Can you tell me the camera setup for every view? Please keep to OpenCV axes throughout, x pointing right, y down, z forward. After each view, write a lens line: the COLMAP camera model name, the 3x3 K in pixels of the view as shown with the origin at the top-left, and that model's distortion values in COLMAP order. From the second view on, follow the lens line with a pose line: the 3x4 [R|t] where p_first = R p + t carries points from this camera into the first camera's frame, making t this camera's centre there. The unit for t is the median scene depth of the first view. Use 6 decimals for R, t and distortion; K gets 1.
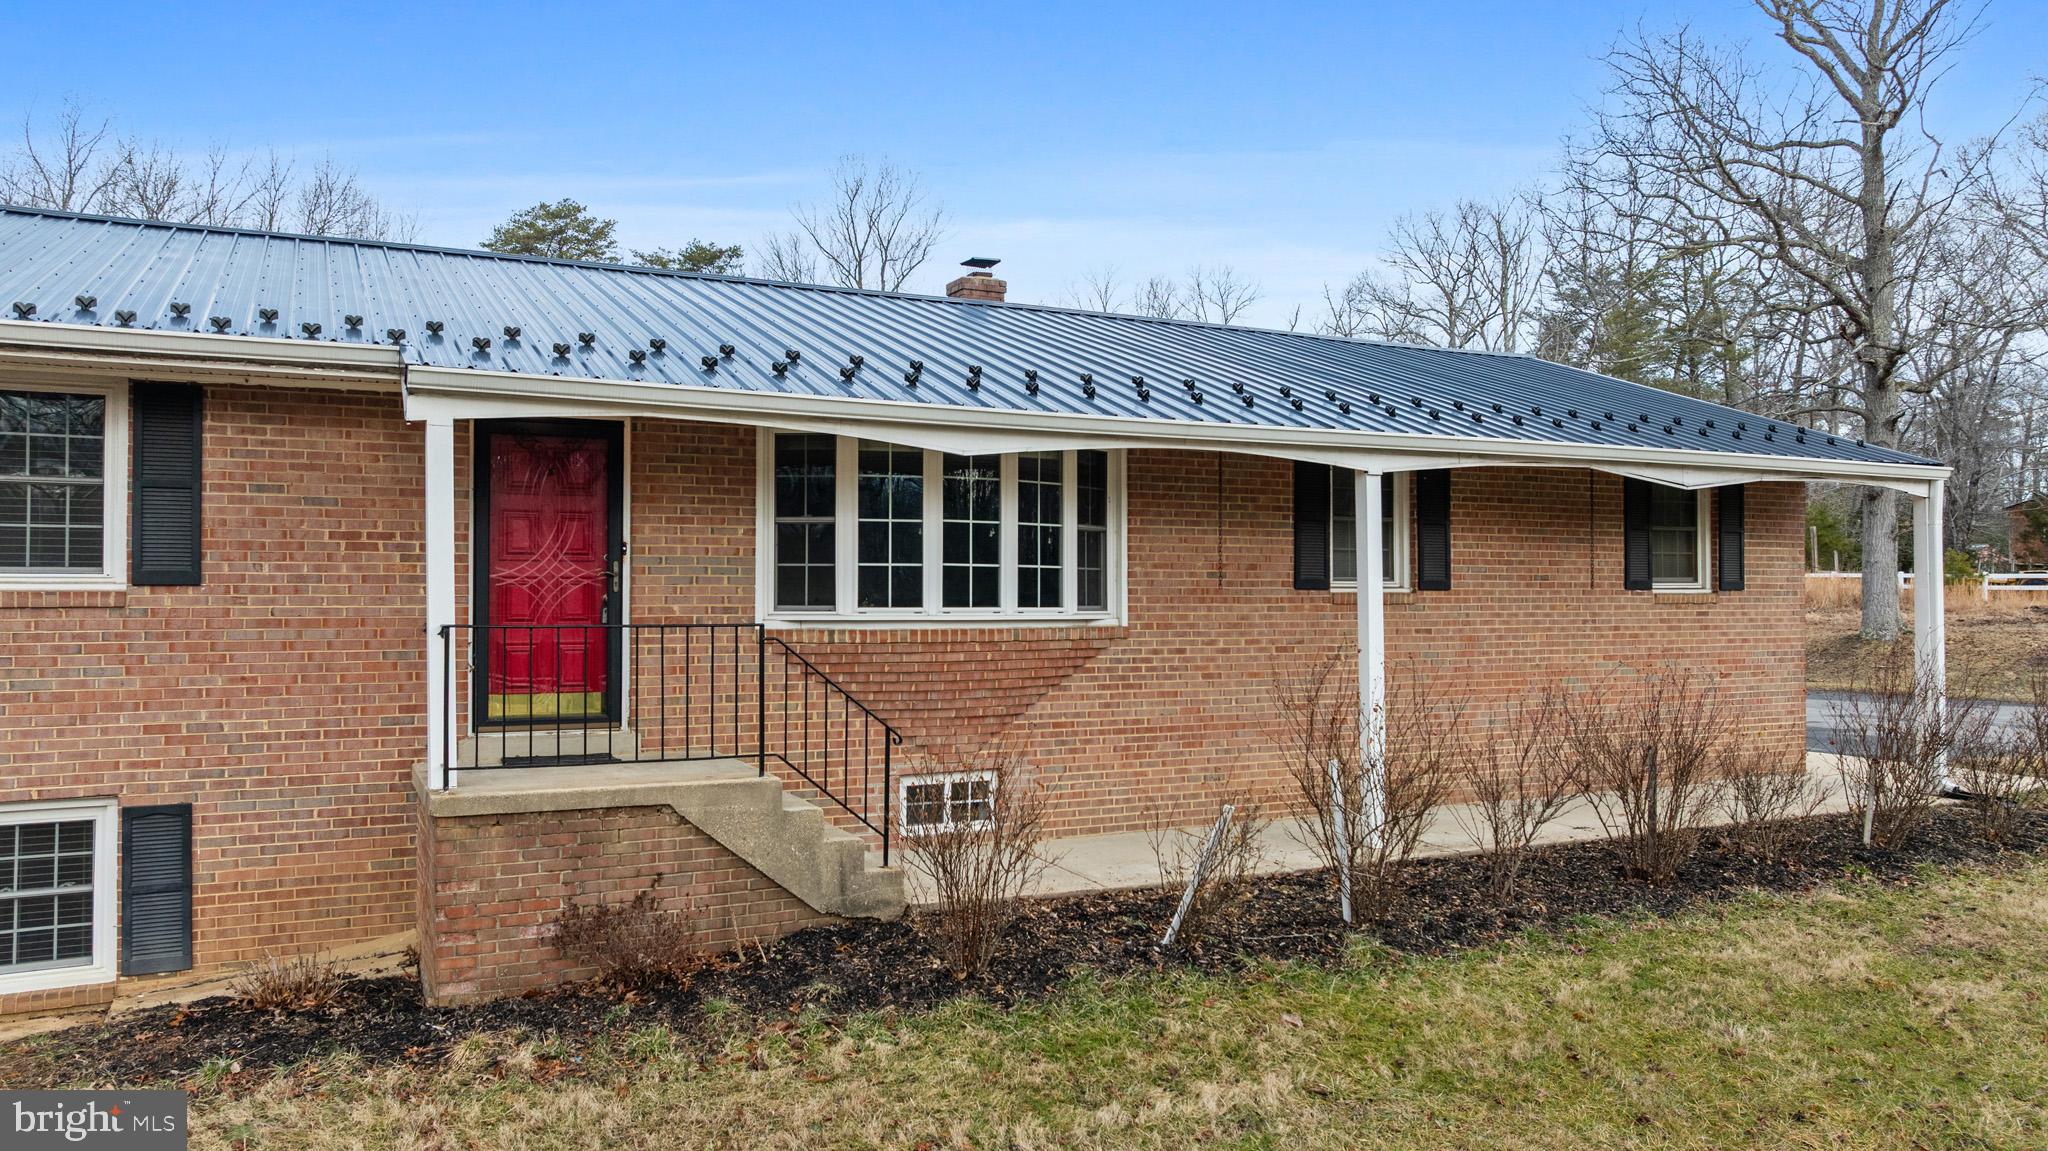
lens RADIAL K [[1452.1, 0, 1027.8], [0, 1452.1, 574.4], [0, 0, 1]] dist [-0.019394, 0.002148]
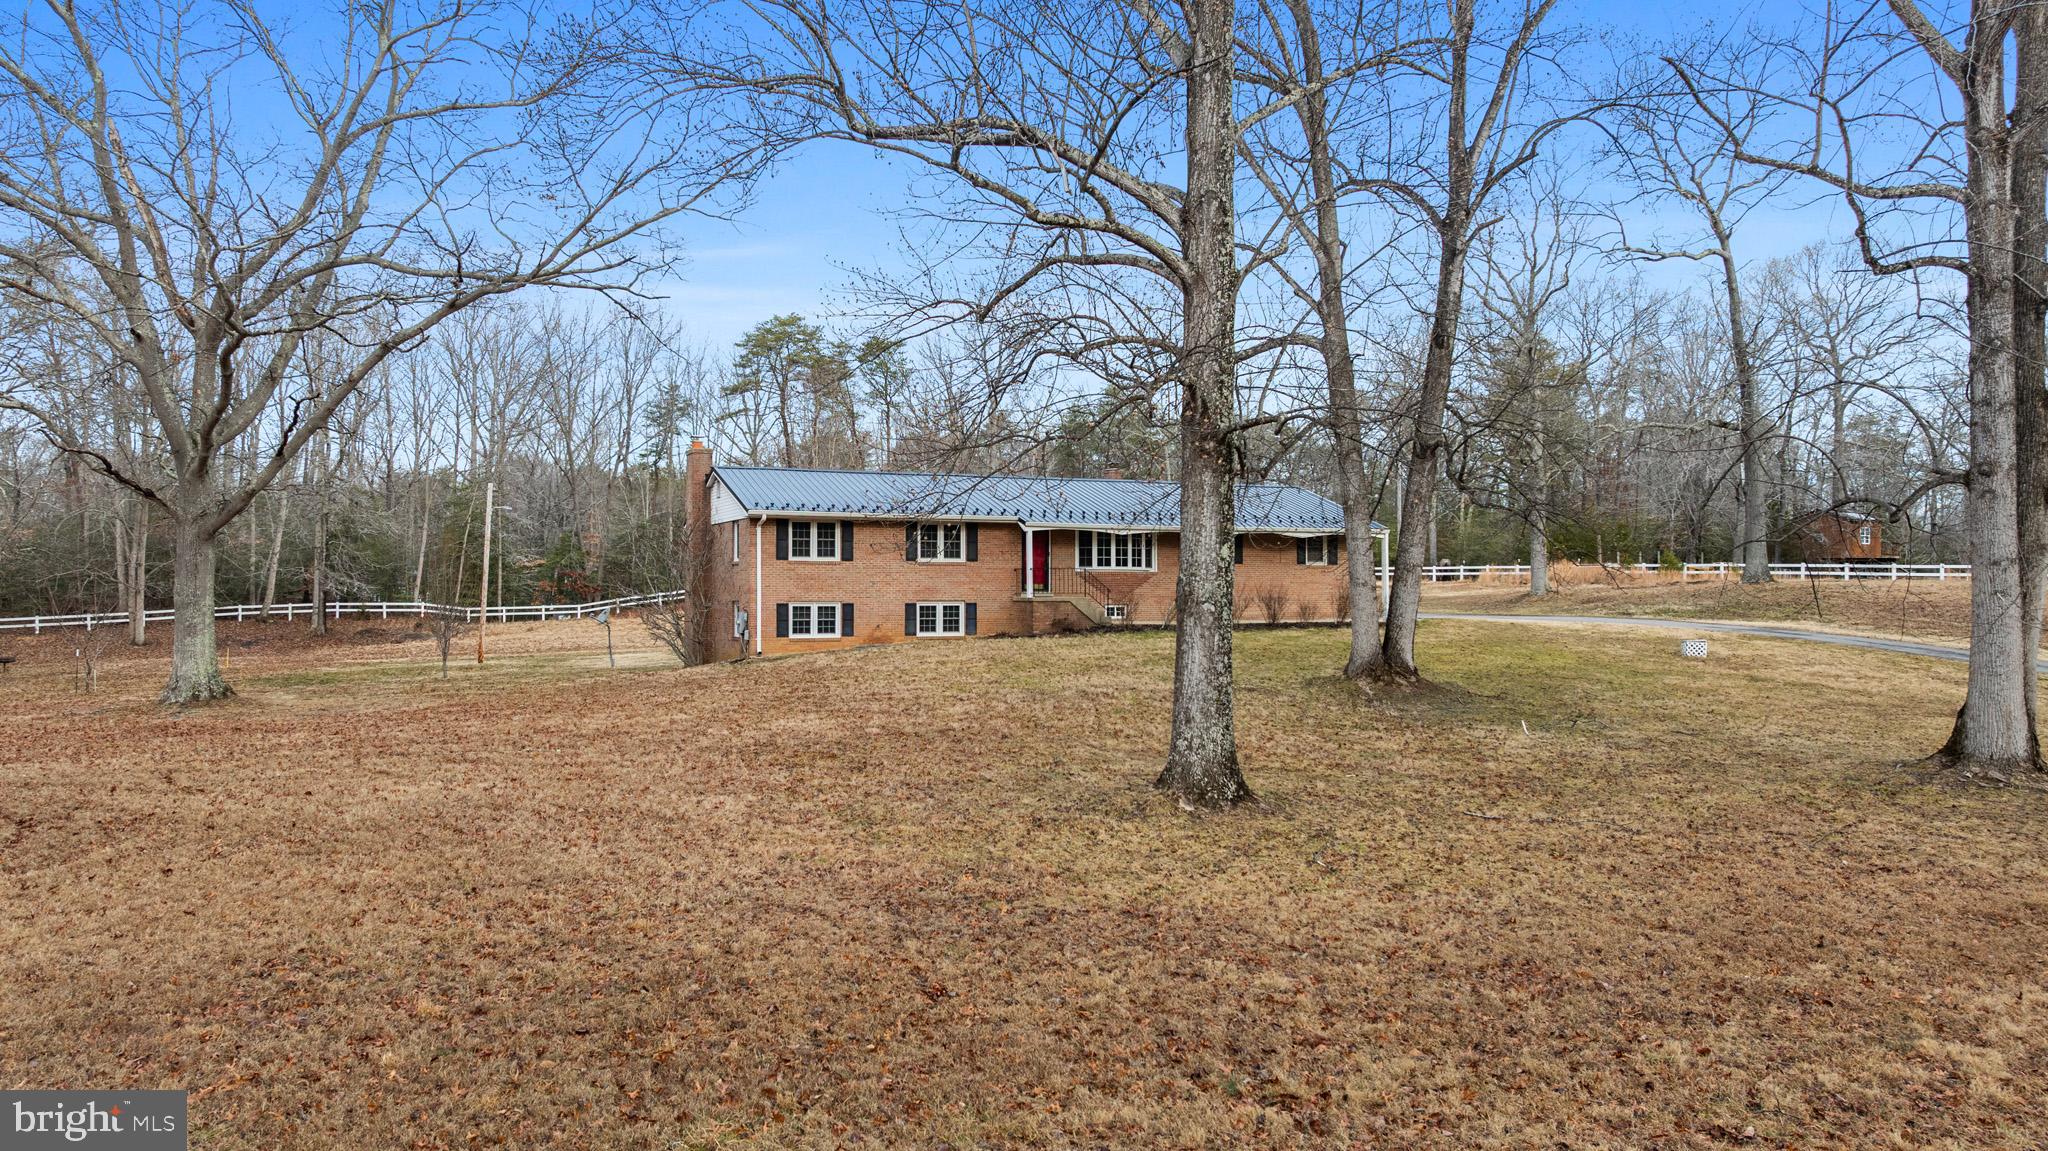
lens RADIAL K [[1452.1, 0, 1027.8], [0, 1452.1, 574.4], [0, 0, 1]] dist [-0.019394, 0.002148]
pose [[0.999120, -0.001609, -0.041901, -0.147970], [0.001635, 0.999999, 0.000568, 0.045310], [0.041900, -0.000636, 0.999122, -3.681920]]
